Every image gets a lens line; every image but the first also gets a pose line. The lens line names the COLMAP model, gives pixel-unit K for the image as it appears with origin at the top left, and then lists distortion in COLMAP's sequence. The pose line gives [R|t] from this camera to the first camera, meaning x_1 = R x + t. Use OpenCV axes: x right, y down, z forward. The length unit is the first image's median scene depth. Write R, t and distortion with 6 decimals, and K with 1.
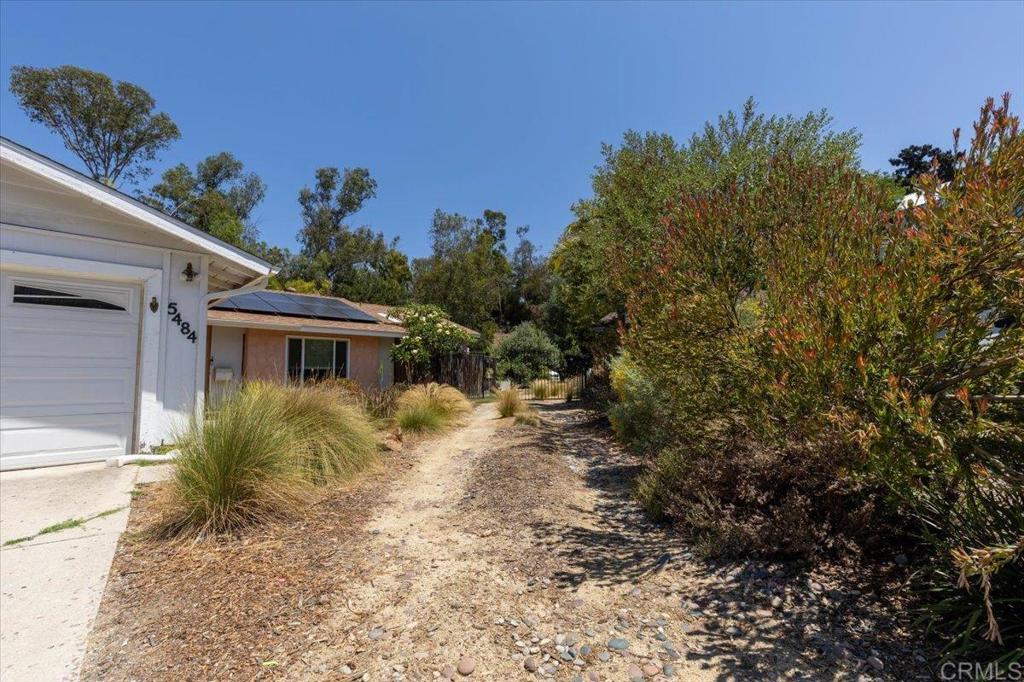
lens RADIAL K [[462.4, 0, 512.0], [0, 462.4, 341.0], [0, 0, 1]] dist [-0.002865, -0.001159]
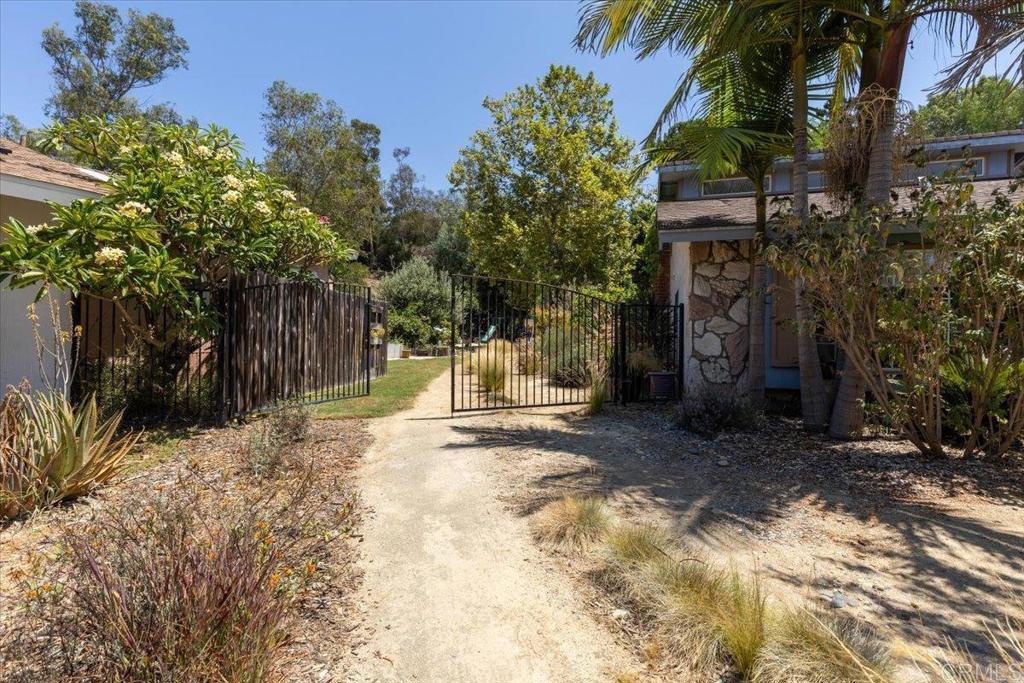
lens RADIAL K [[462.4, 0, 512.0], [0, 462.4, 341.5], [0, 0, 1]] dist [-0.002865, -0.001159]
pose [[0.959434, 0.017348, 0.281399, -0.018089], [-0.044580, 0.994883, 0.090662, 0.009903], [-0.278387, -0.099529, 0.955298, 0.181355]]
